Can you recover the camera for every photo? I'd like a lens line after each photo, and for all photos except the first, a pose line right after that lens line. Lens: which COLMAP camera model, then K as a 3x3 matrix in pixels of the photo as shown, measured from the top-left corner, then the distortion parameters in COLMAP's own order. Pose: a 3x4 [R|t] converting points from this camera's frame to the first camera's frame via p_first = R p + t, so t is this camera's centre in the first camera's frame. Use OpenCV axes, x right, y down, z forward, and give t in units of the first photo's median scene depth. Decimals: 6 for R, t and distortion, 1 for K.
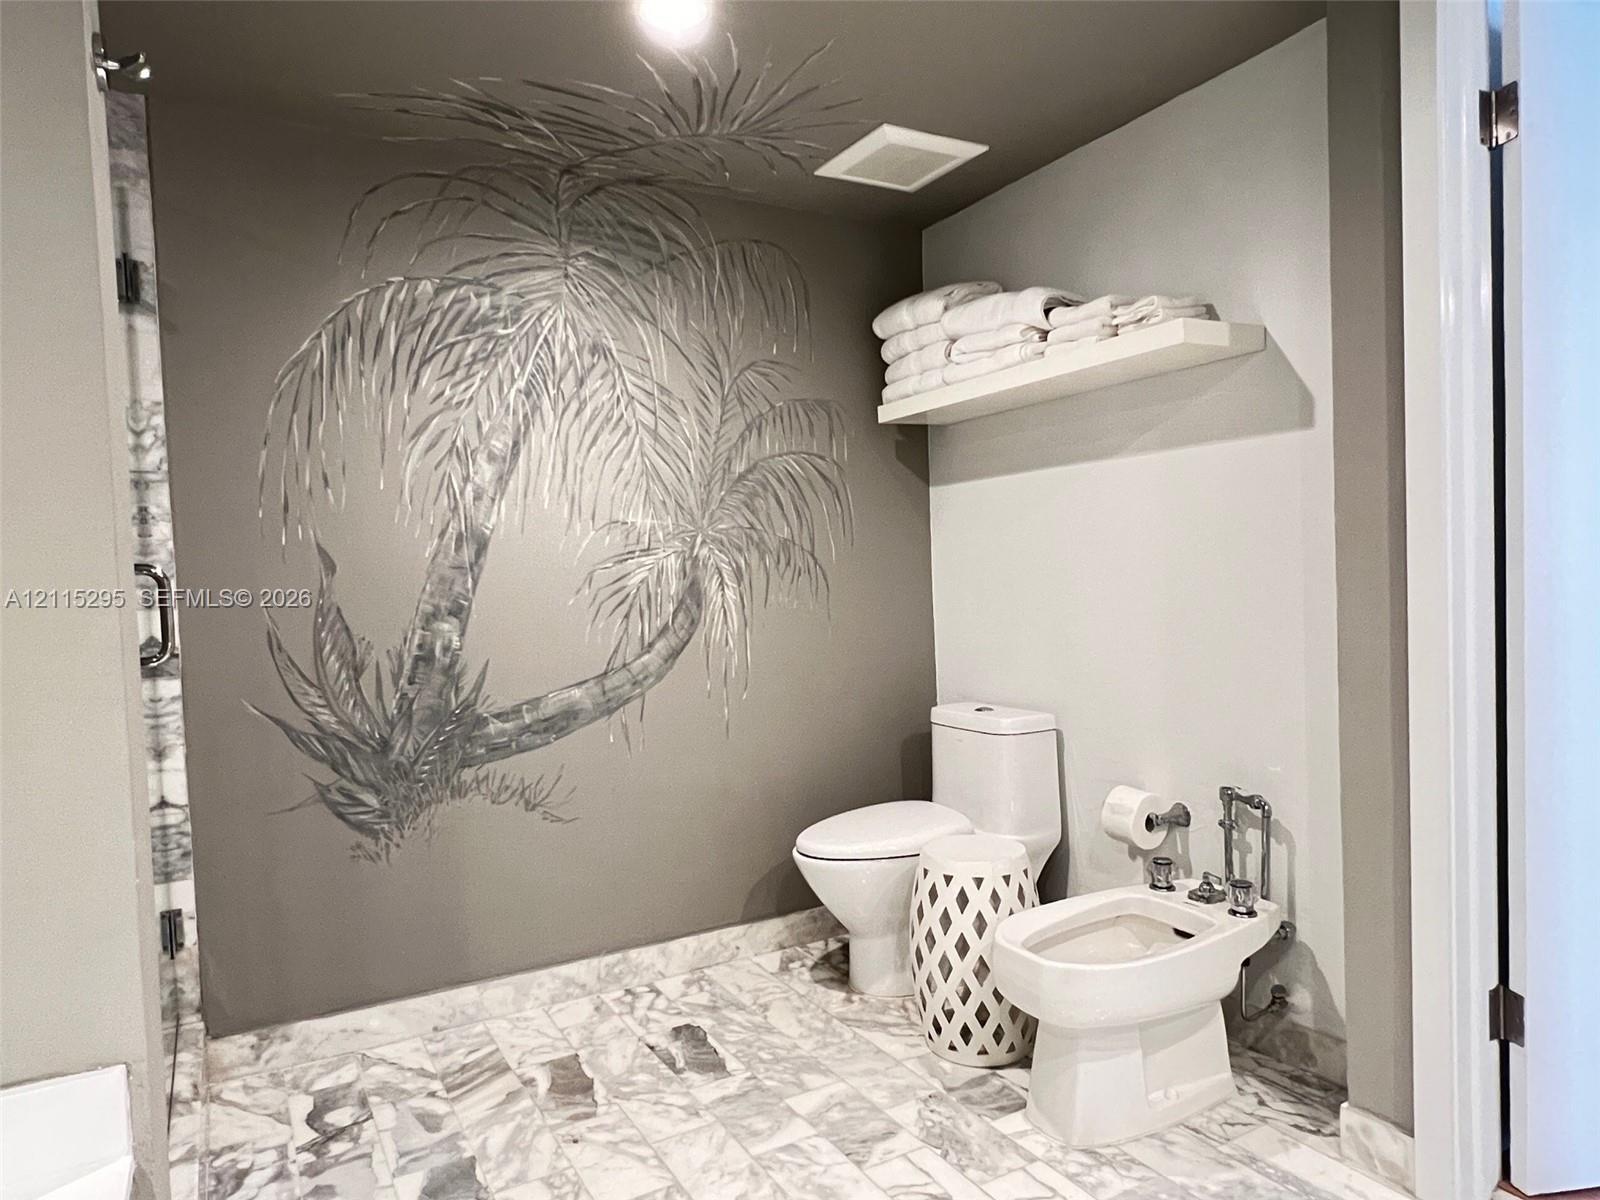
lens RADIAL K [[1003.3, 0, 796.3], [0, 1003.3, 610.9], [0, 0, 1]] dist [0.001210, -0.000310]
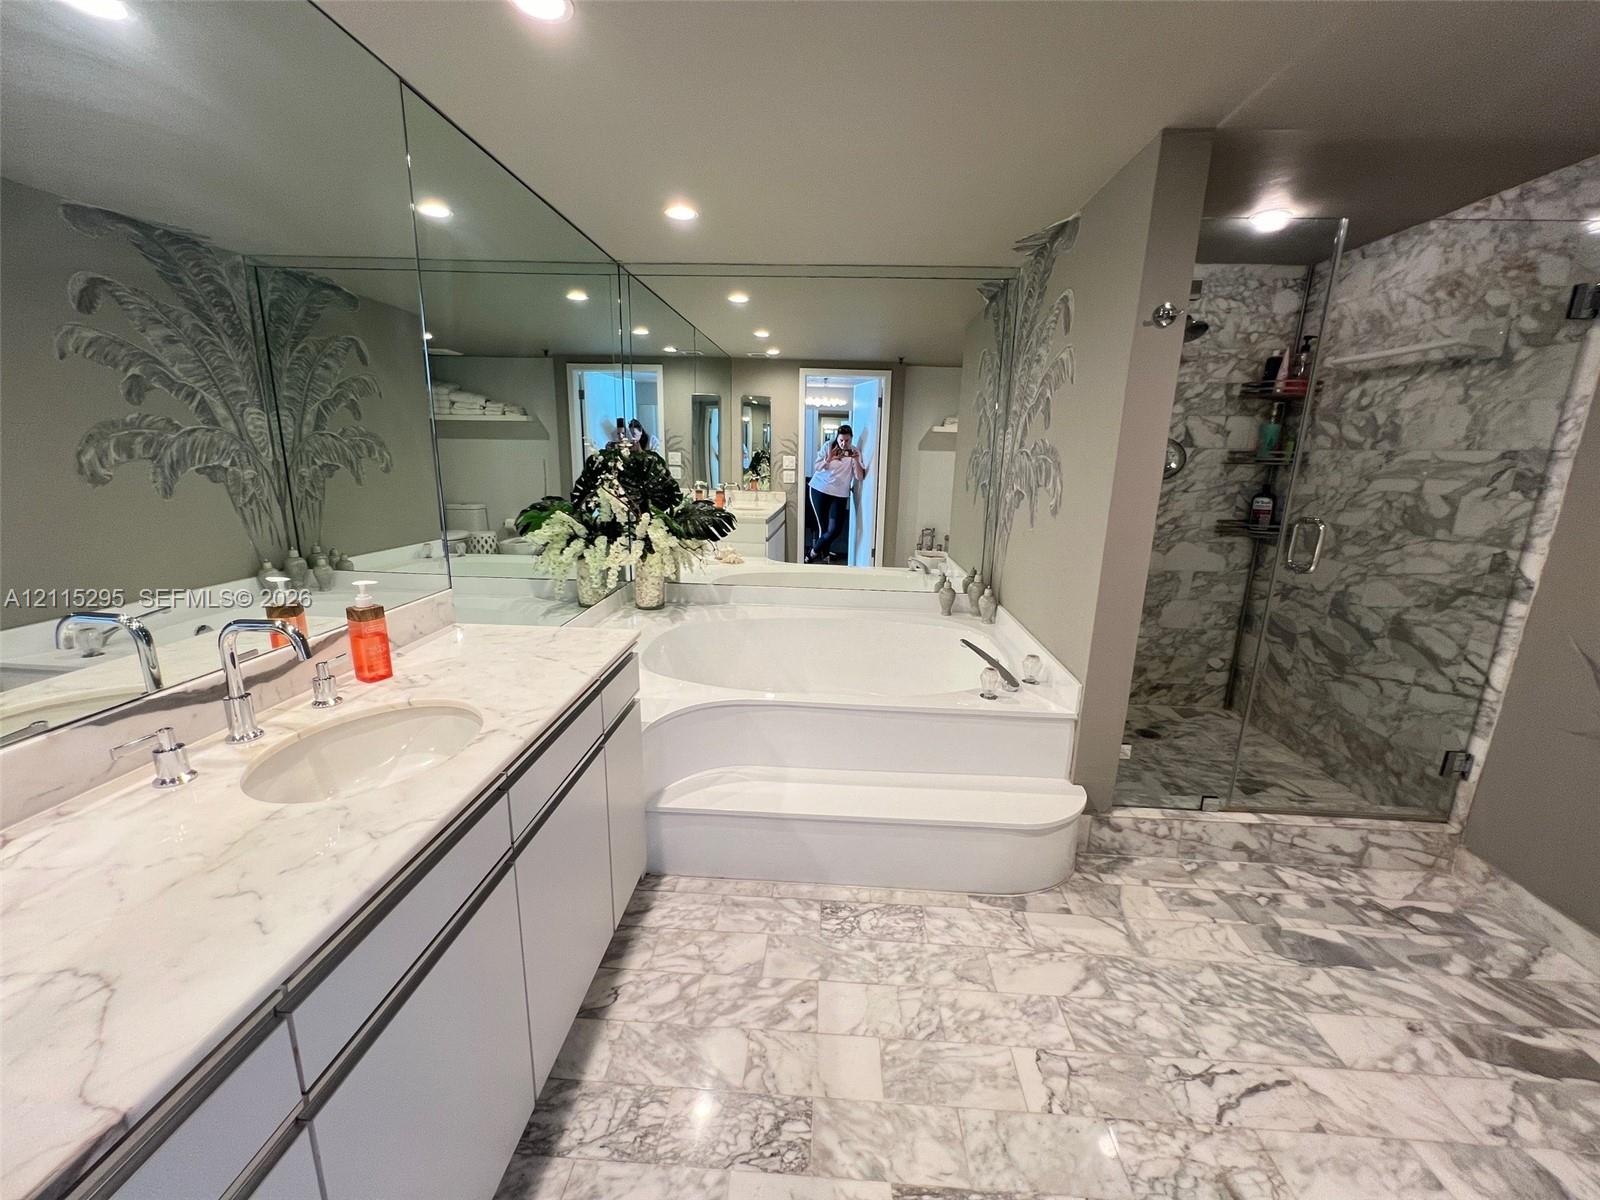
lens RADIAL K [[639.7, 0, 800.0], [0, 639.7, 600.0], [0, 0, 1]] dist [0.001116, 0.000284]
pose [[-0.541656, 0.214337, -0.812815, 0.547009], [-0.040998, 0.959059, 0.280222, -0.123687], [0.839600, 0.185108, -0.510693, 0.526687]]
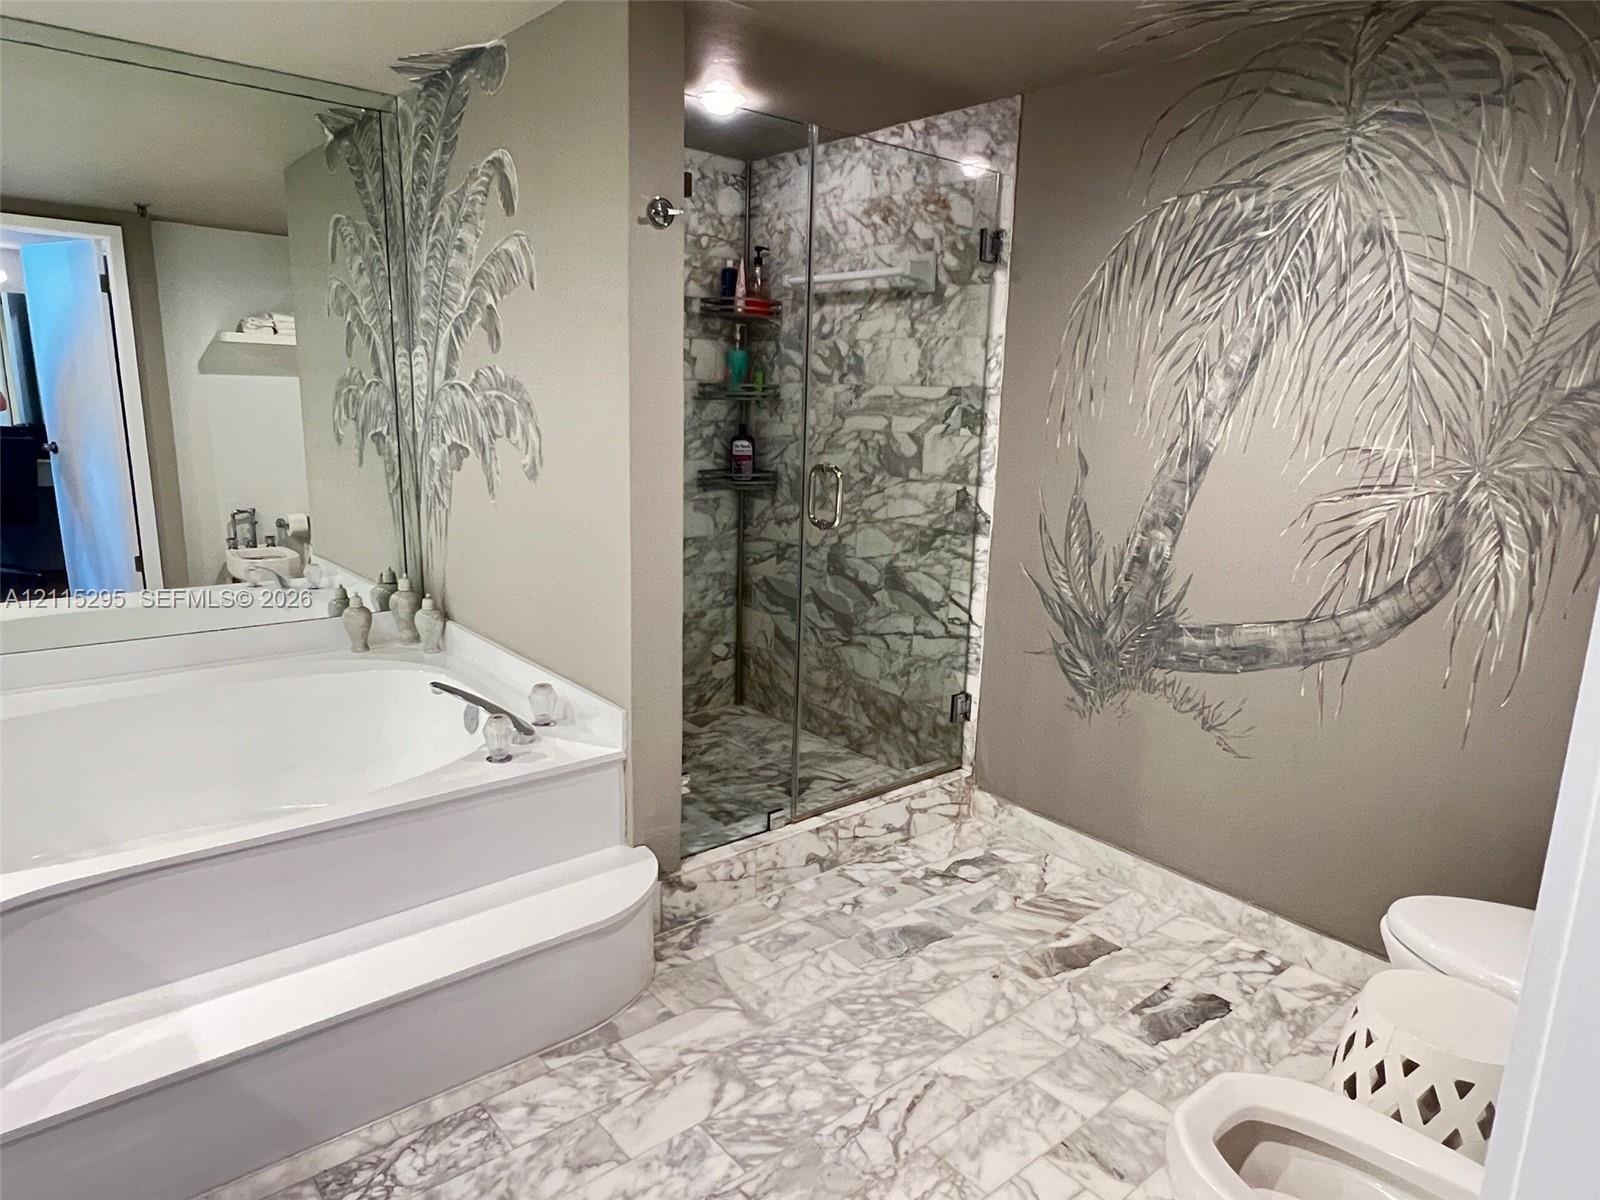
lens RADIAL K [[1003.3, 0, 796.3], [0, 1003.3, 610.9], [0, 0, 1]] dist [0.001210, -0.000310]
pose [[0.176957, 0.251085, -0.951652, 0.601511], [-0.075997, 0.967511, 0.241138, -0.130978], [0.981280, 0.029651, 0.190290, 0.407125]]
